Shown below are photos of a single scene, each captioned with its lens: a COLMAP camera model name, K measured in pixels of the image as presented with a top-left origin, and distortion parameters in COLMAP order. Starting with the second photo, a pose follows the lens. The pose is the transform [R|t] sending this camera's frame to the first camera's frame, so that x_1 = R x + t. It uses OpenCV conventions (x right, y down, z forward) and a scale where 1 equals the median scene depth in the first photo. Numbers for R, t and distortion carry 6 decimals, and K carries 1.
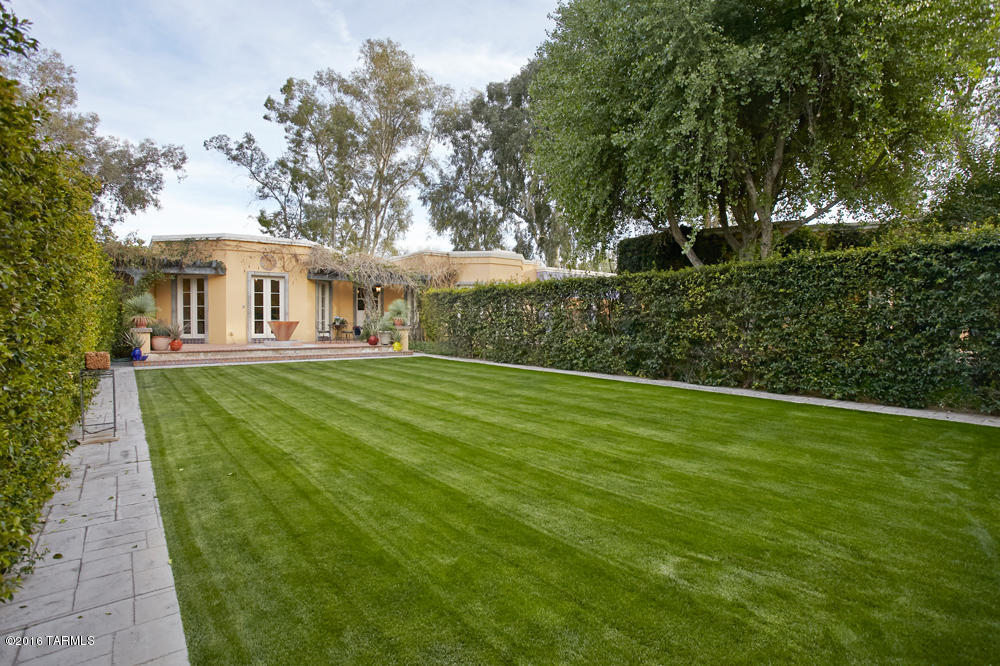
lens RADIAL K [[509.2, 0, 500.7], [0, 509.2, 327.6], [0, 0, 1]] dist [-0.046603, 0.035925]
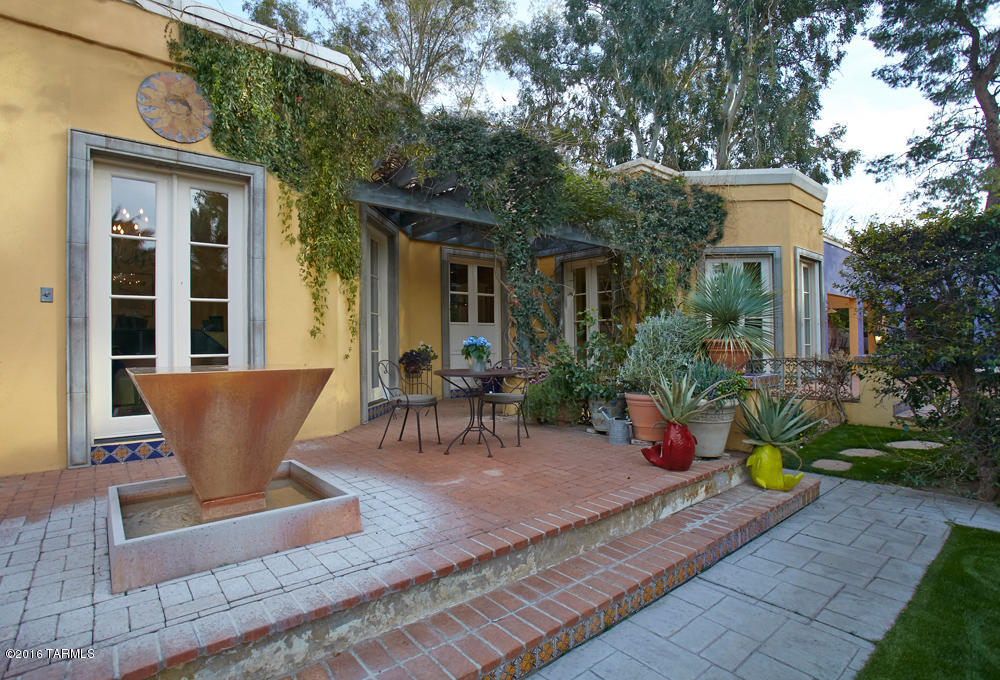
lens RADIAL K [[508.4, 0, 500.0], [0, 508.4, 340.0], [0, 0, 1]] dist [0.000417, 0.001025]
pose [[0.997503, -0.005608, 0.070407, -0.325105], [0.006833, 0.999829, -0.017172, -0.017287], [-0.070299, 0.017610, 0.997371, 0.748962]]
